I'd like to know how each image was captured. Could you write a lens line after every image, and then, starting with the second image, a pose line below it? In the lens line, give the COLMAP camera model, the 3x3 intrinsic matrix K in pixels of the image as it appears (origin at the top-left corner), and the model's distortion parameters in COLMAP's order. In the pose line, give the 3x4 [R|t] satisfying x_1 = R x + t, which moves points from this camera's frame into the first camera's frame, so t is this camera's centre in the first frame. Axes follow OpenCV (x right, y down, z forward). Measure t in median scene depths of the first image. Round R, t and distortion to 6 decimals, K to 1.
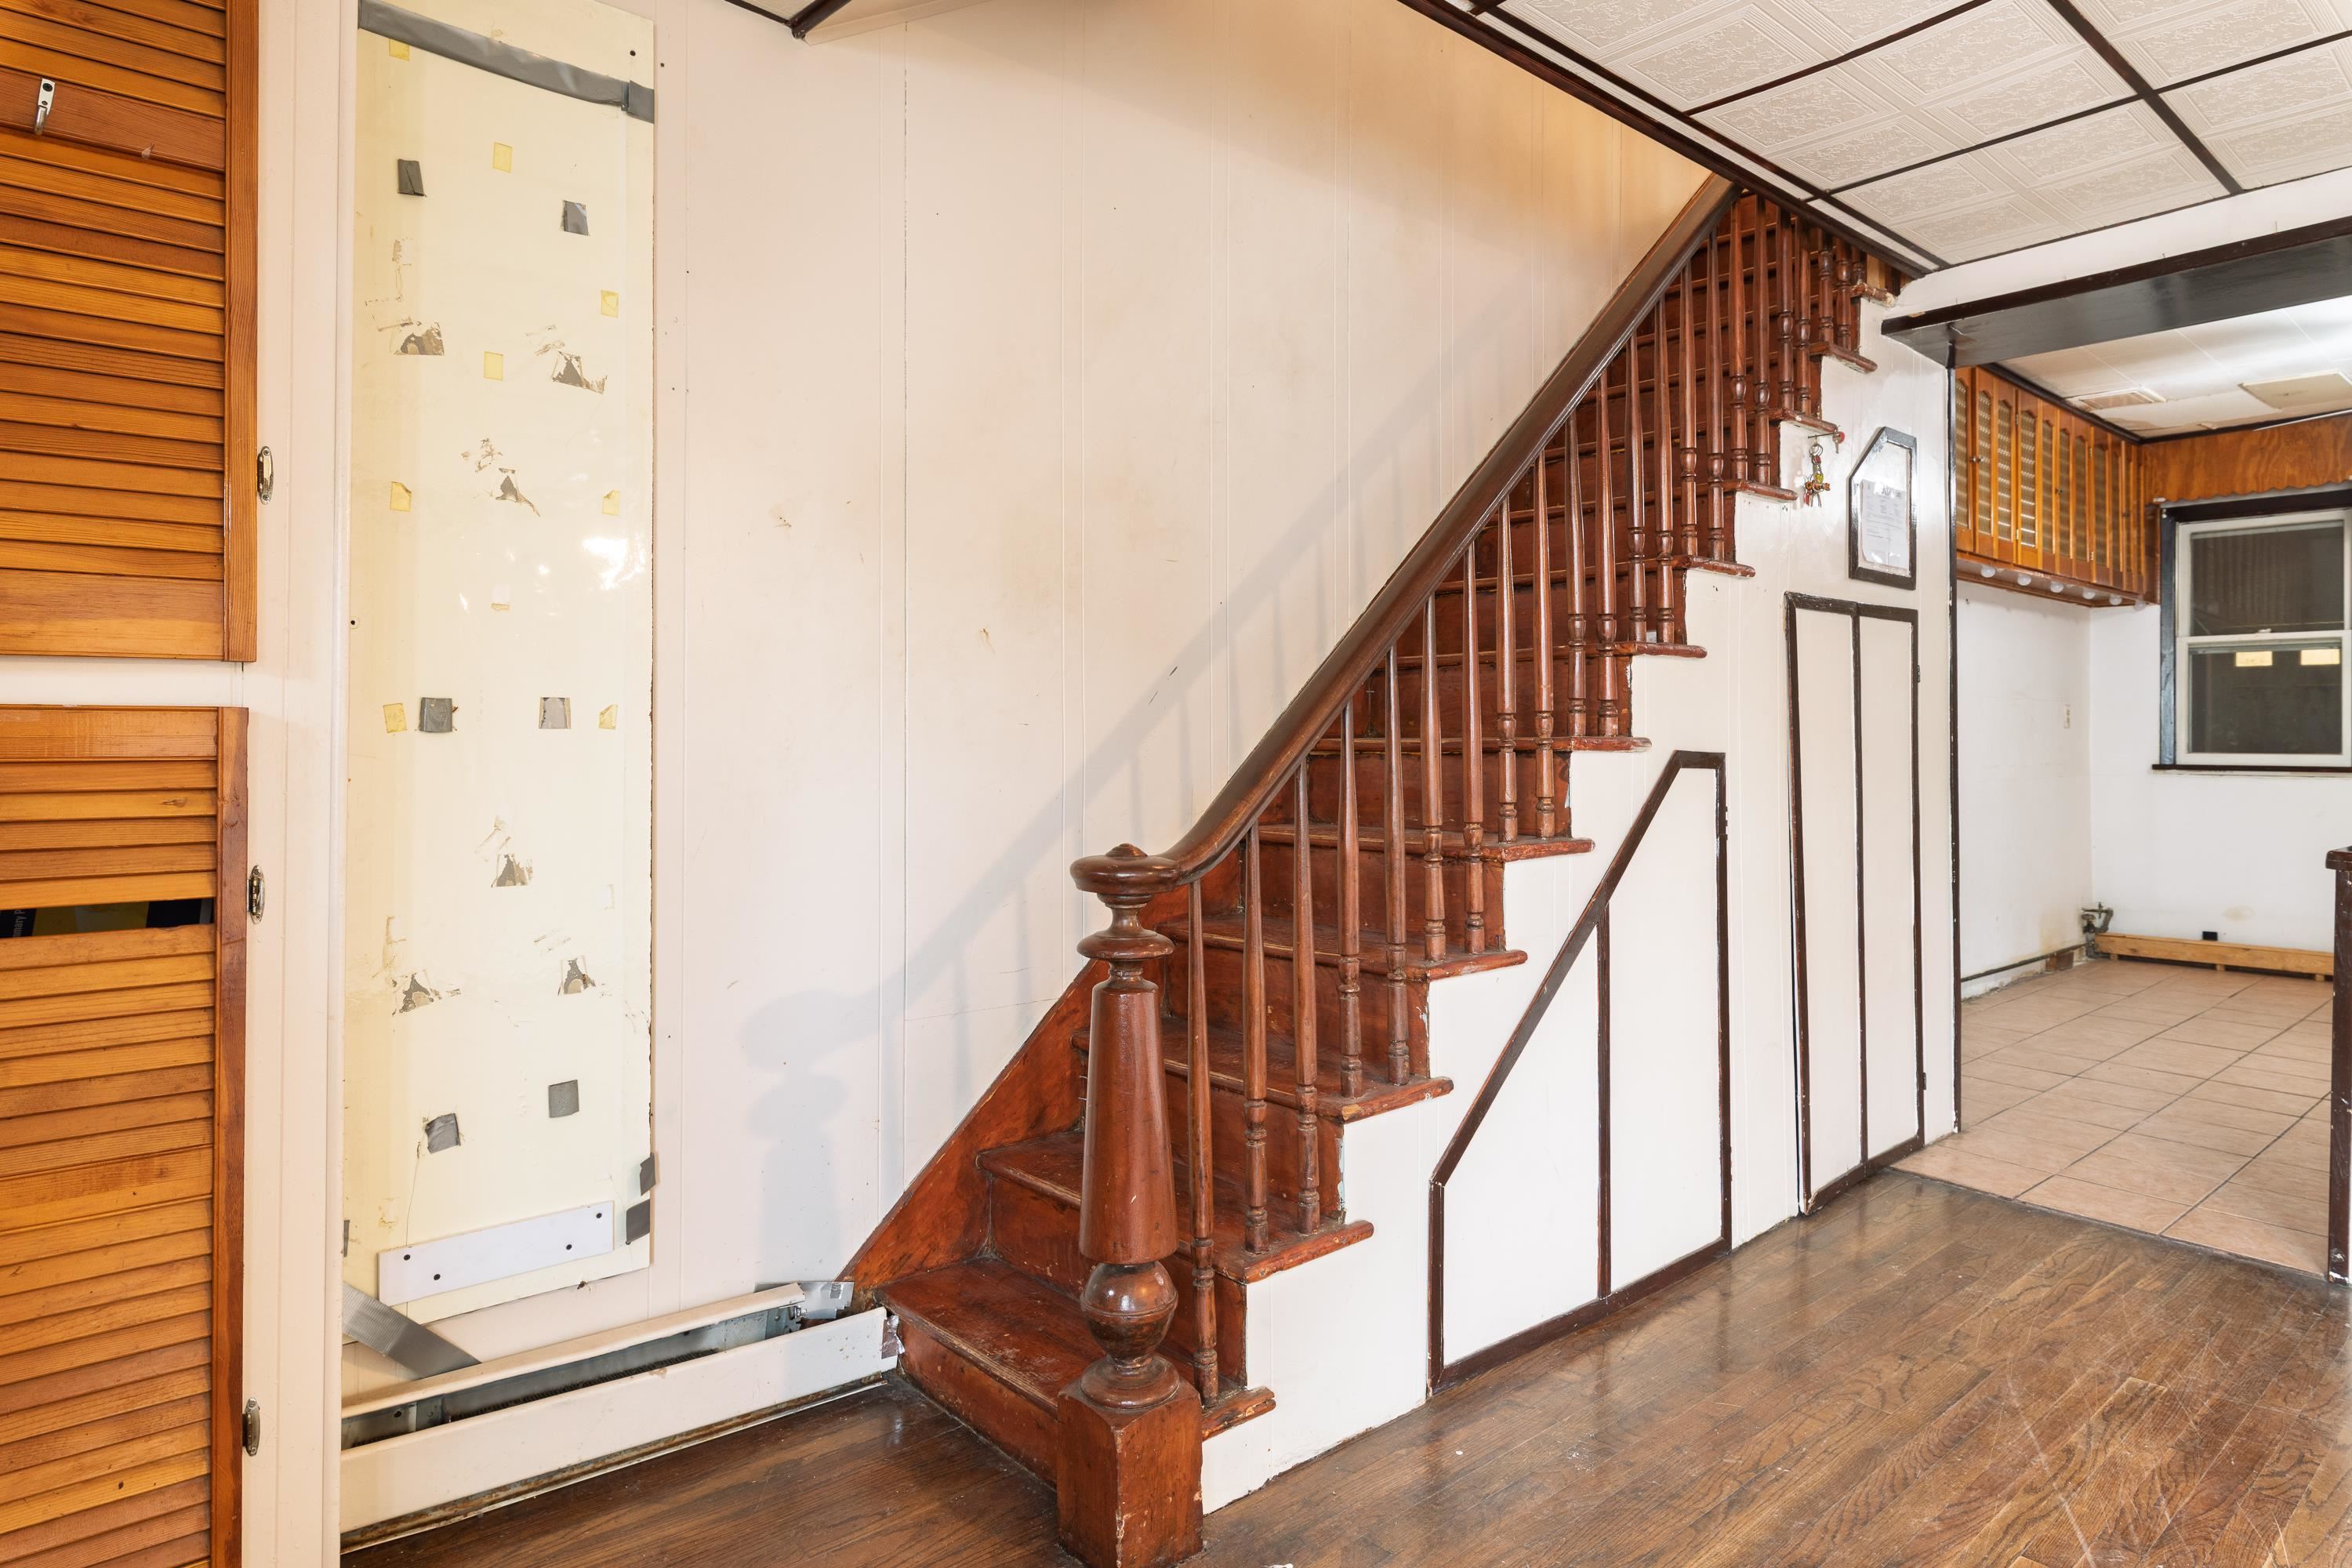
lens RADIAL K [[1347.6, 0, 1192.5], [0, 1347.6, 691.4], [0, 0, 1]] dist [-0.006740, -0.000302]
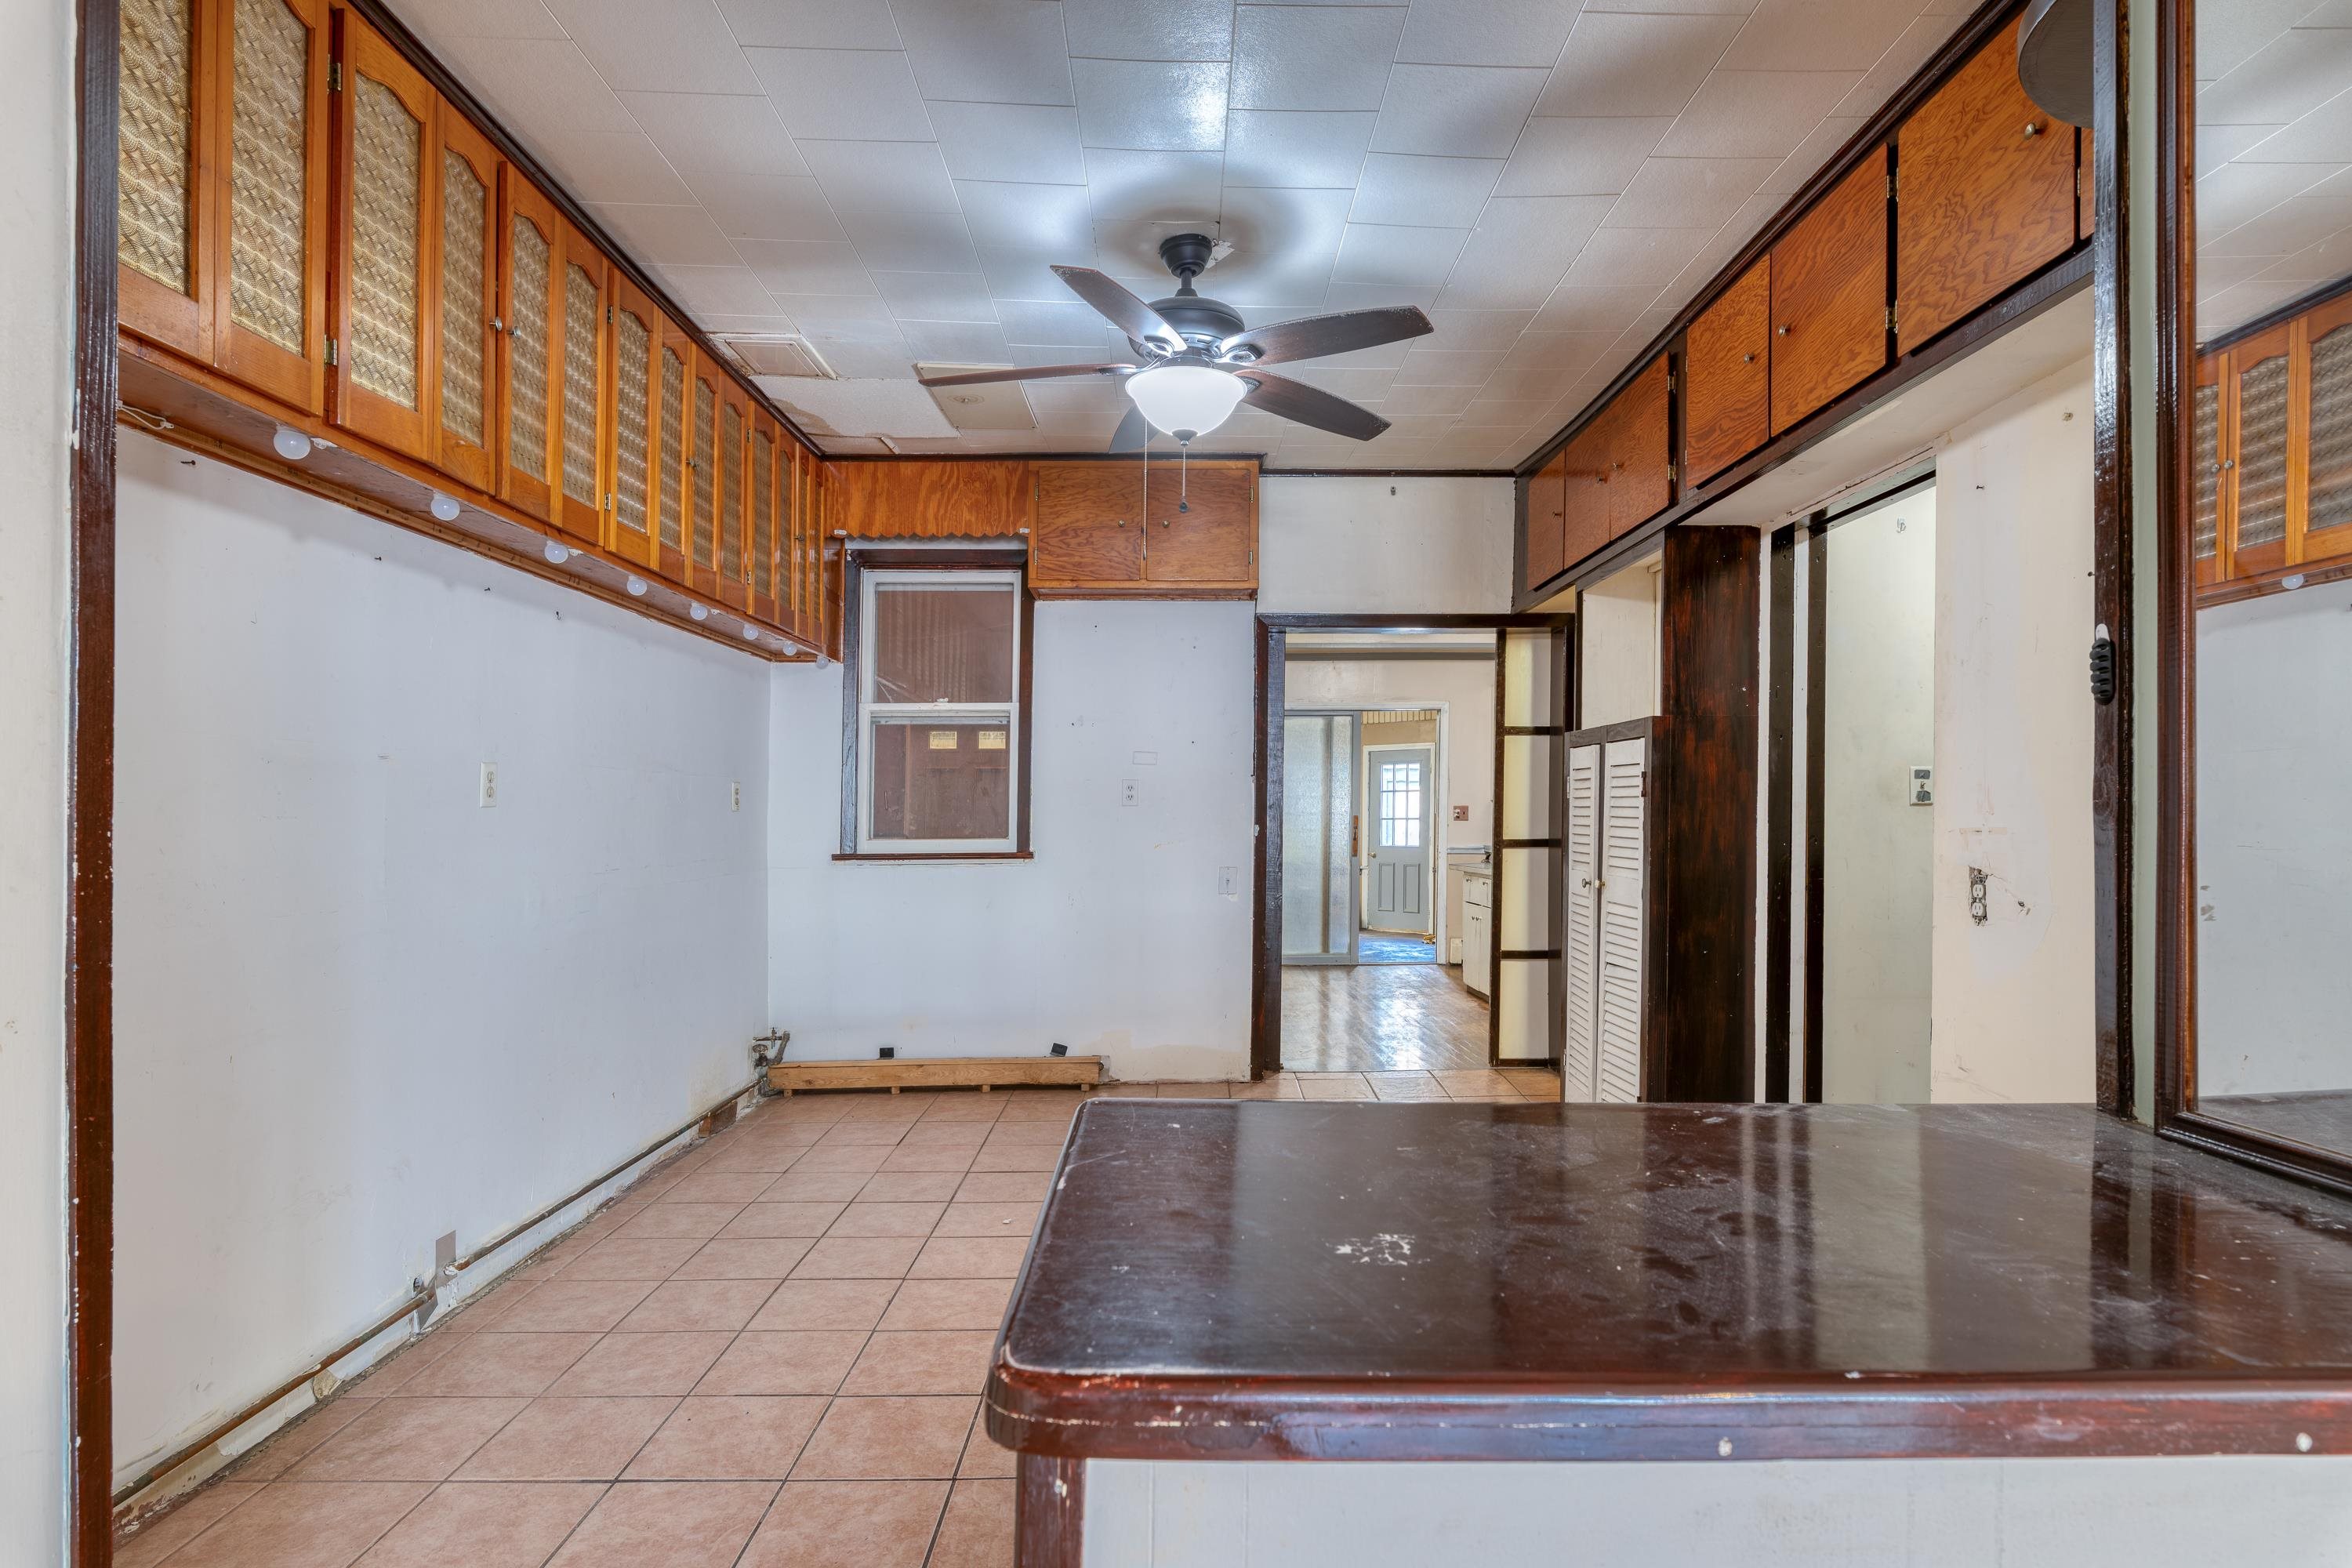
lens RADIAL K [[1282.5, 0, 1181.2], [0, 1282.5, 790.0], [0, 0, 1]] dist [-0.002847, 0.002459]
pose [[0.664317, 0.005524, 0.747430, 0.268934], [-0.014609, 0.999878, 0.005595, 0.006668], [-0.747308, -0.014636, 0.664316, 0.316400]]
